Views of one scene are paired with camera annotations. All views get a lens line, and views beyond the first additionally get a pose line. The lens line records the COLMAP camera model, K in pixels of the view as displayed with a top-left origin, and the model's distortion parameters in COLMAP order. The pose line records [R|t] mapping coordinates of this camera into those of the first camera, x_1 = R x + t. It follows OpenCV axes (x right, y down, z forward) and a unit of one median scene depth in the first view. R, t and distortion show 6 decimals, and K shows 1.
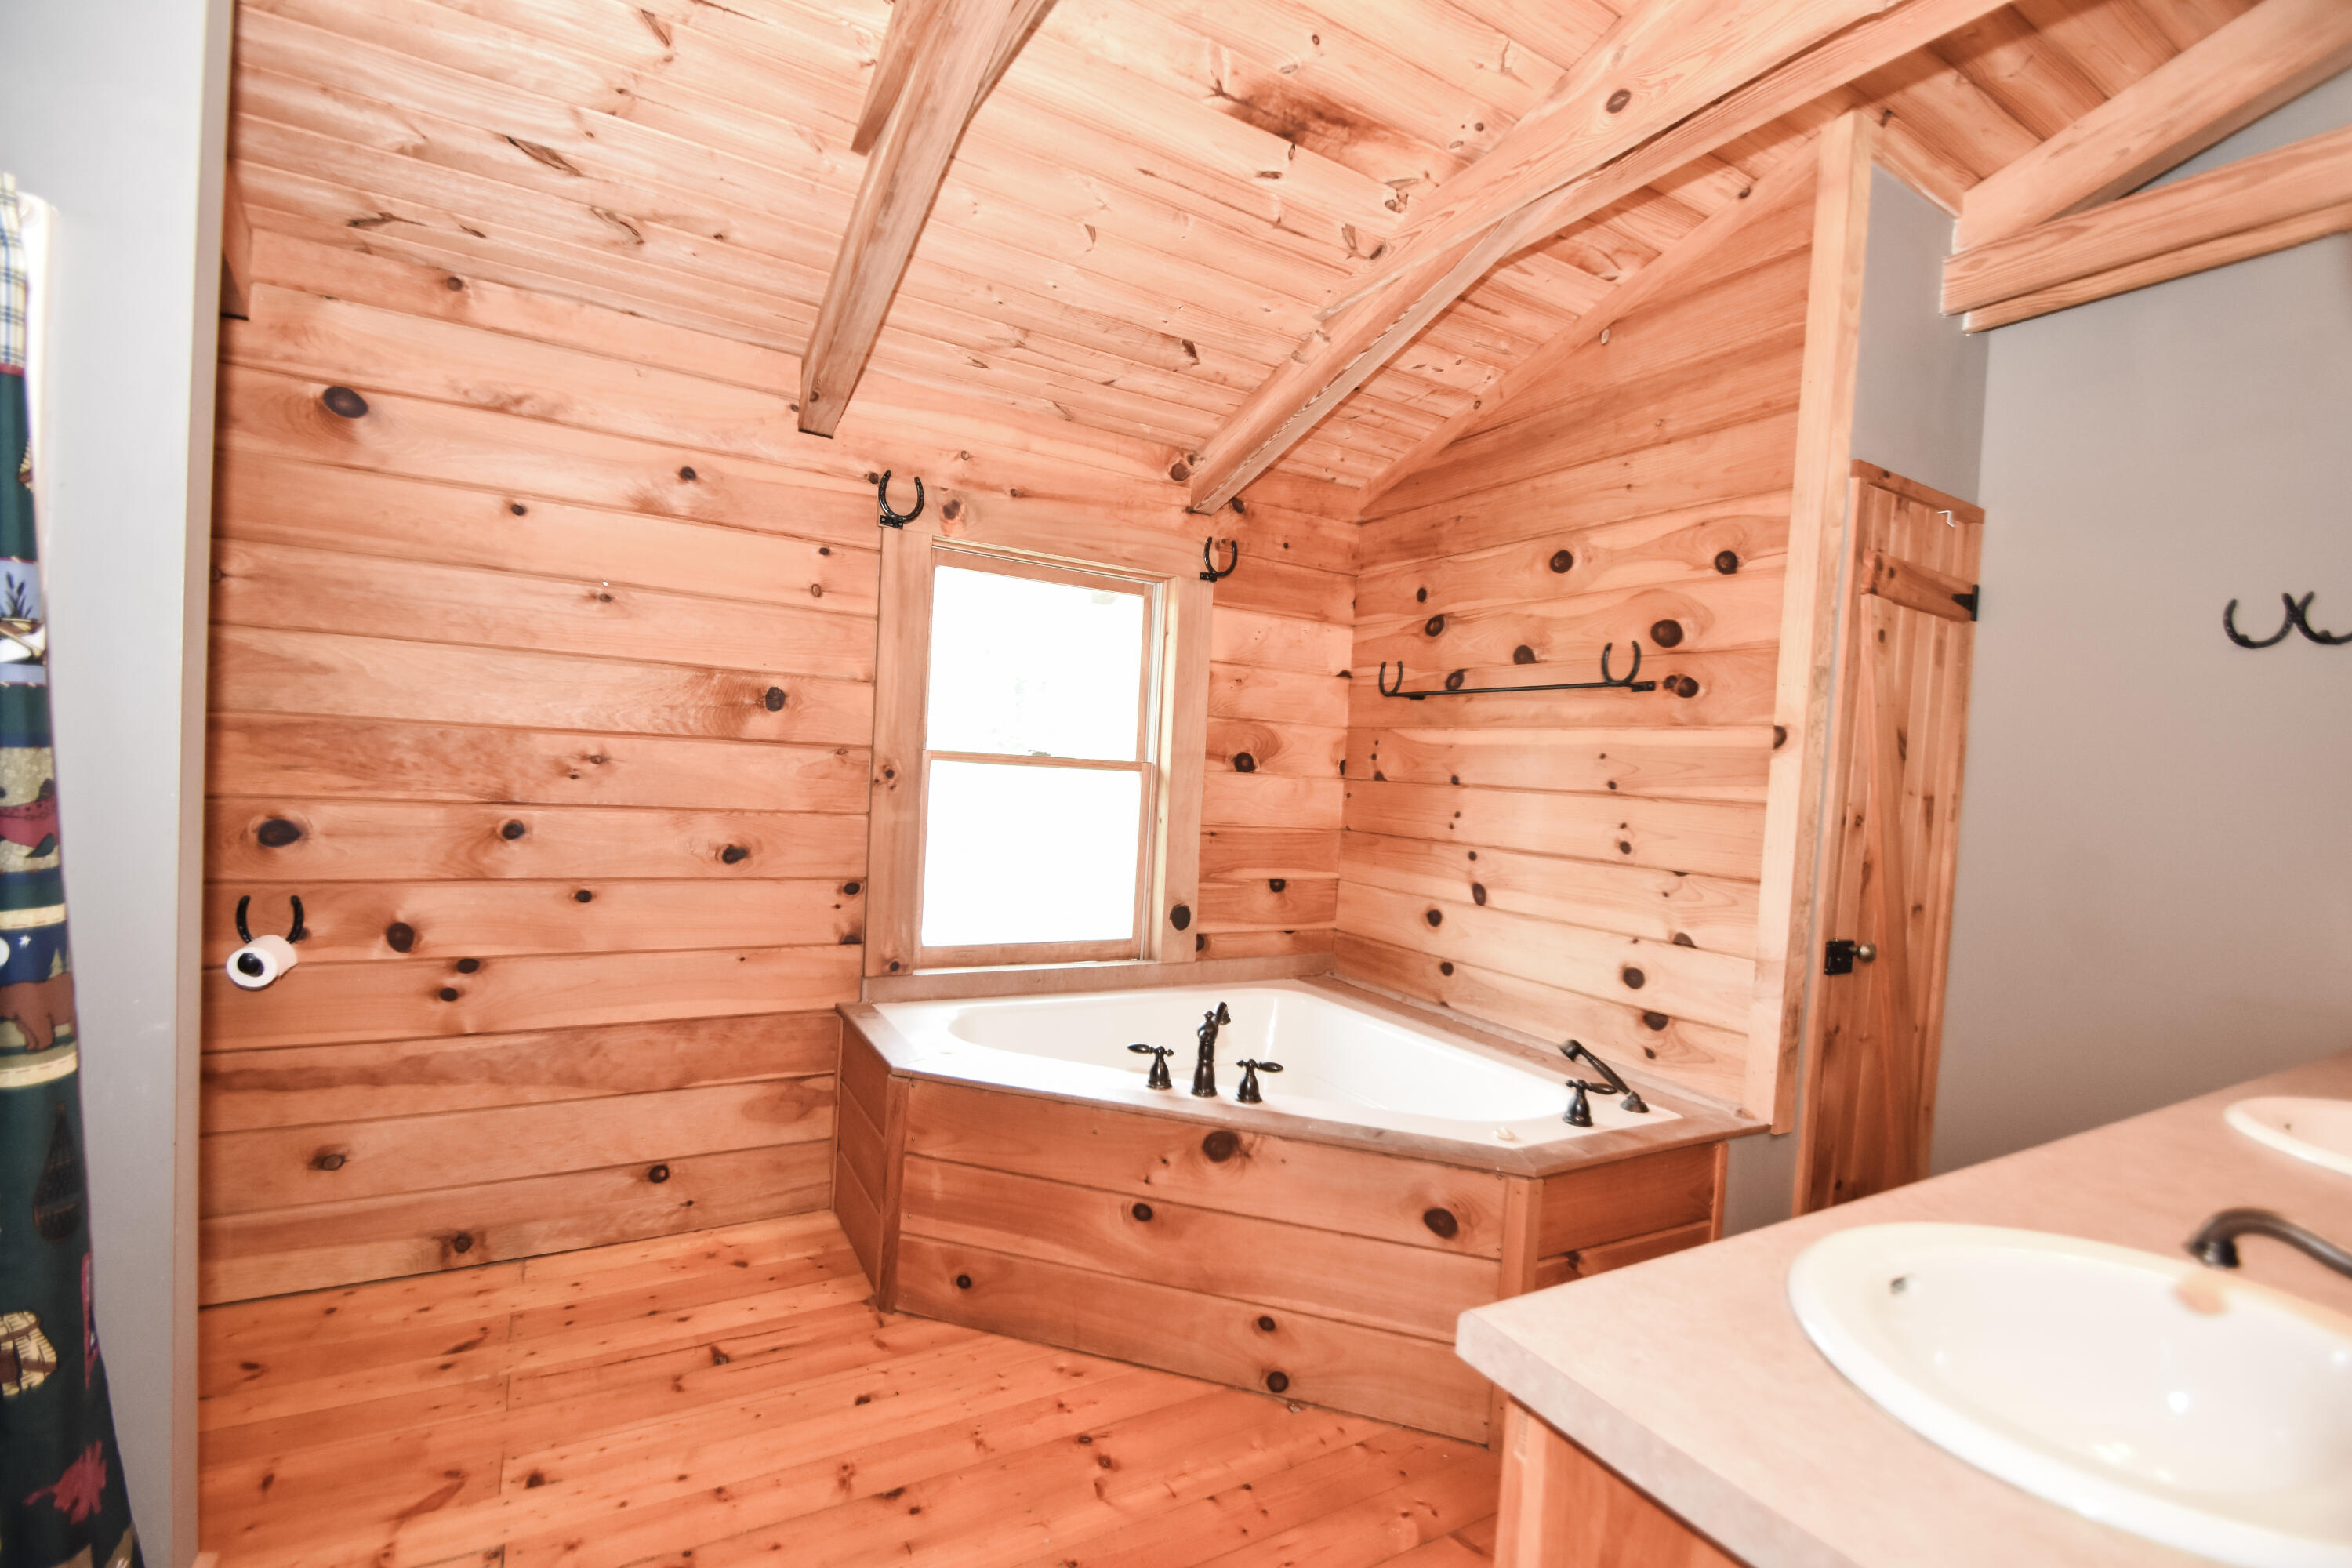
lens RADIAL K [[1032.0, 0, 1162.5], [0, 1032.0, 805.0], [0, 0, 1]] dist [0.016325, -0.016278]
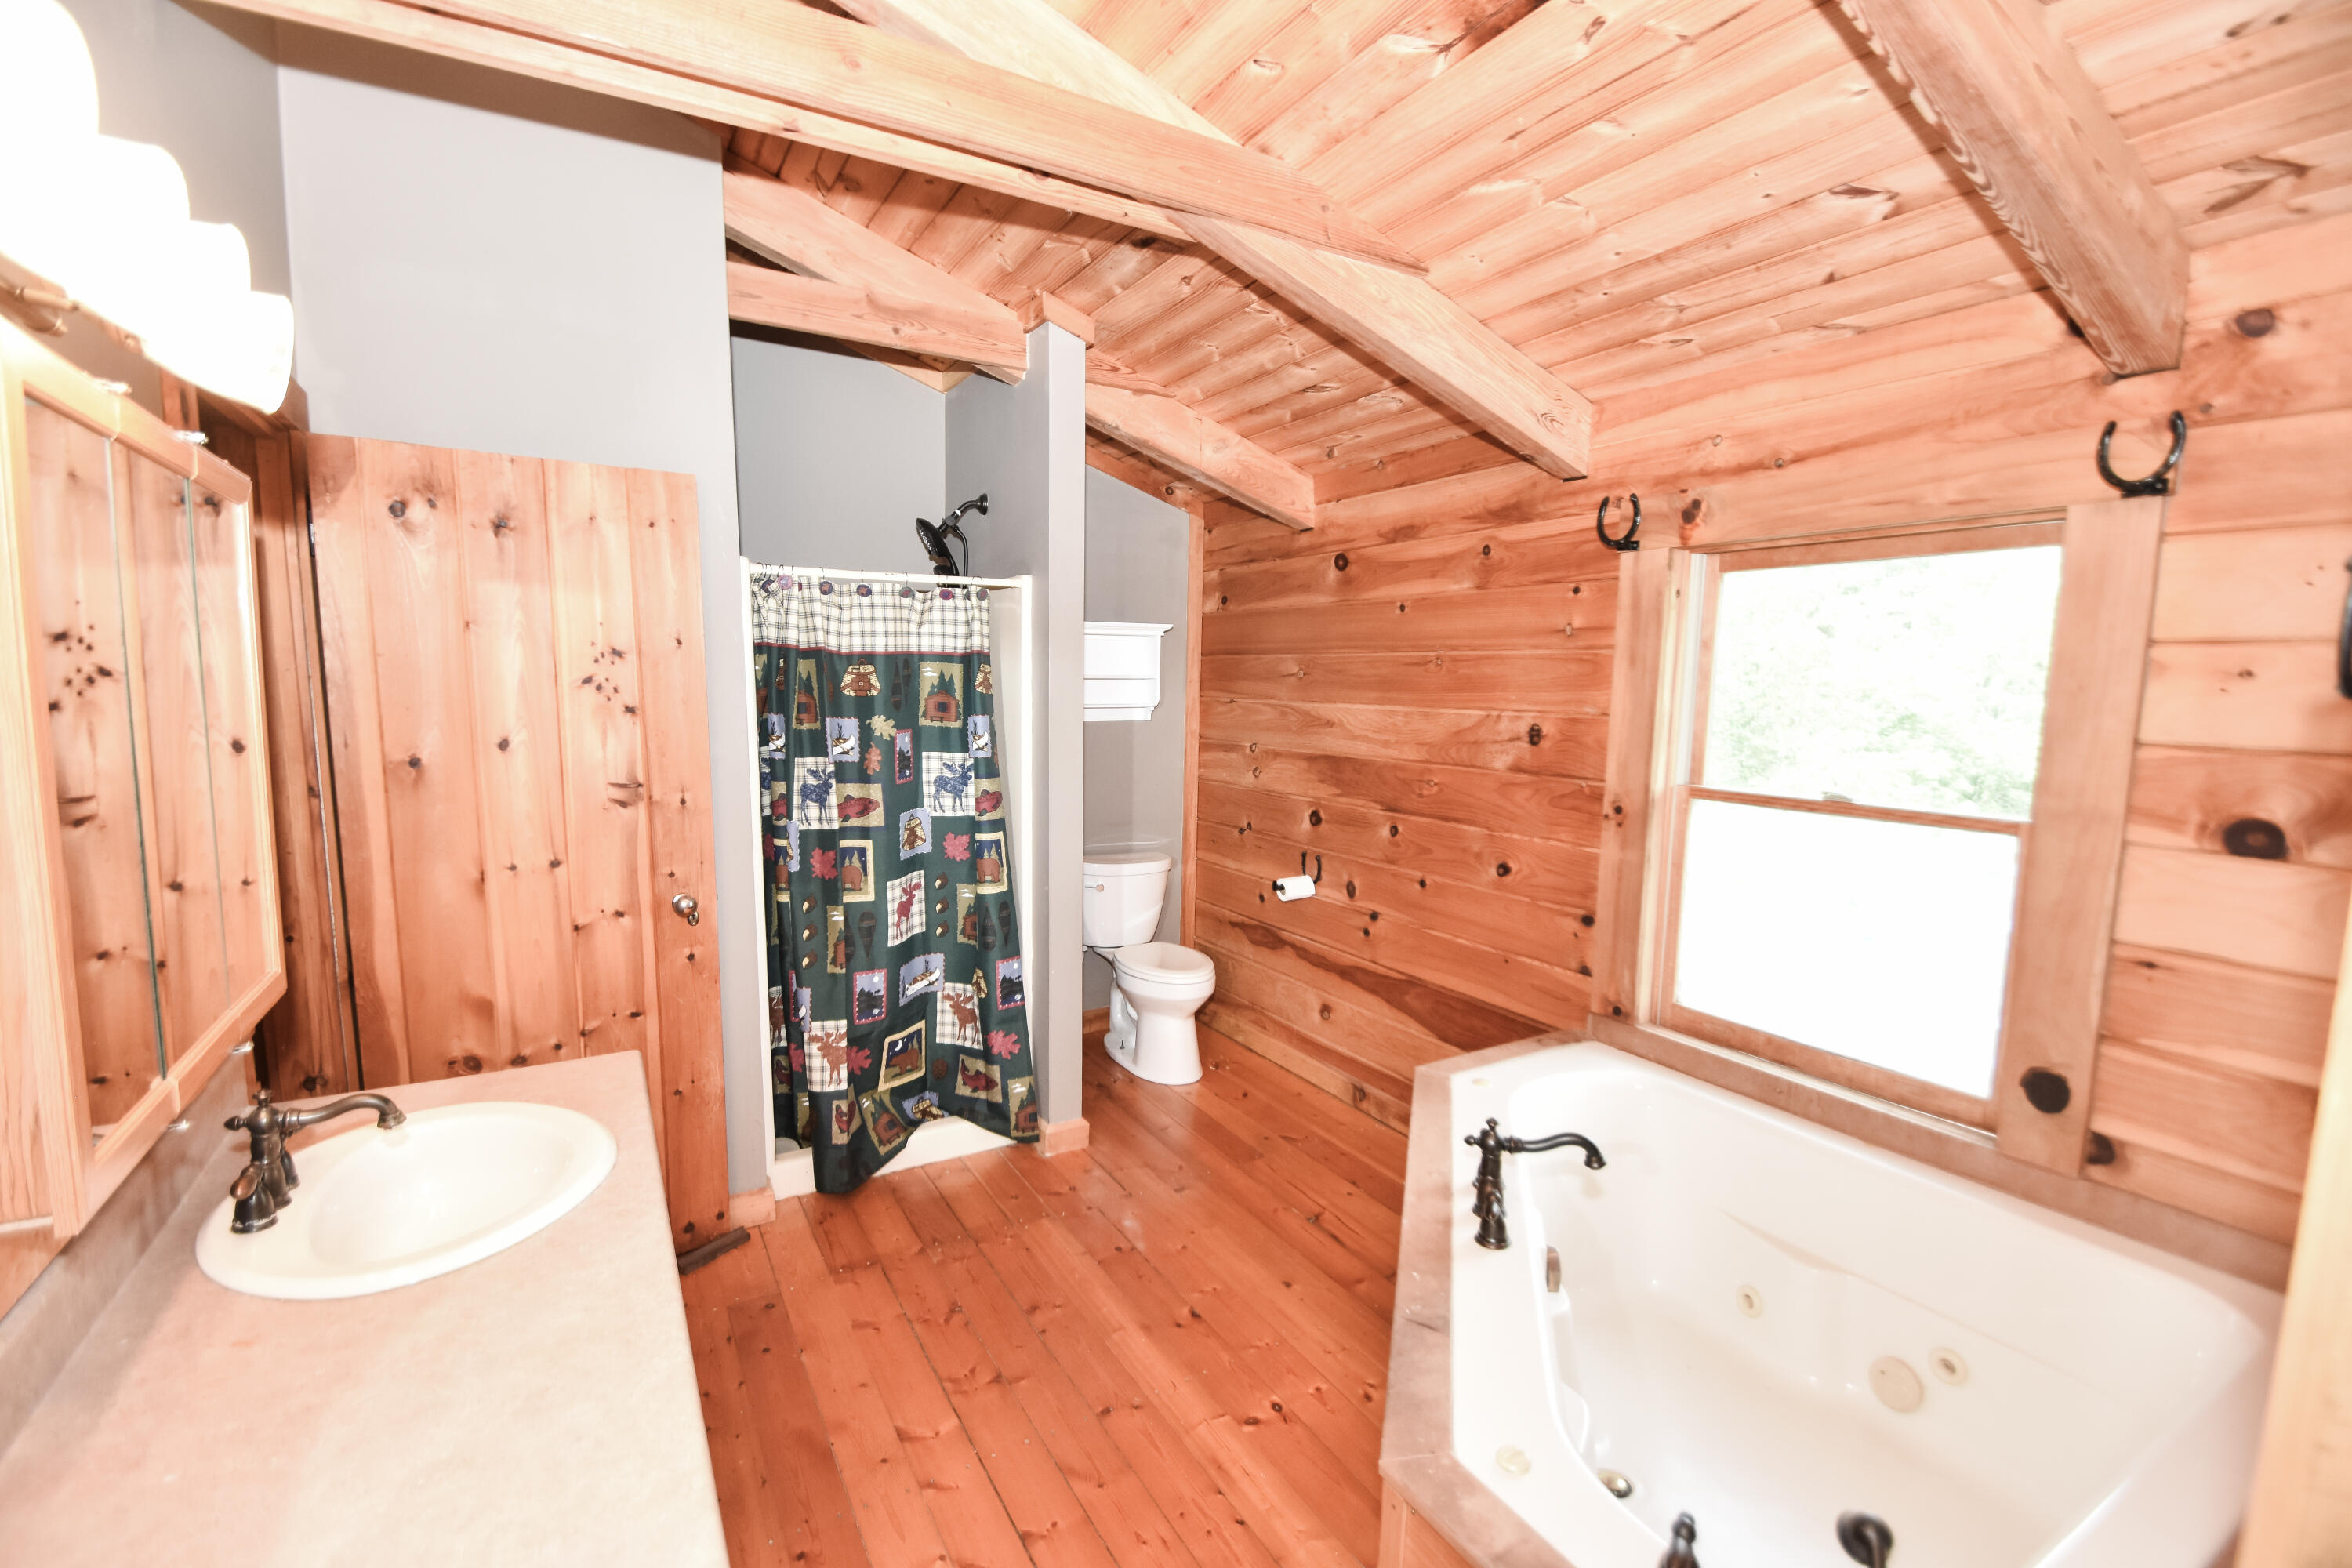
lens RADIAL K [[1032.0, 0, 1162.5], [0, 1032.0, 805.0], [0, 0, 1]] dist [0.016325, -0.016278]
pose [[-0.013135, 0.063029, -0.997925, 0.693616], [-0.051148, 0.996662, 0.063623, -0.074024], [0.998605, 0.051878, -0.009868, 0.582168]]
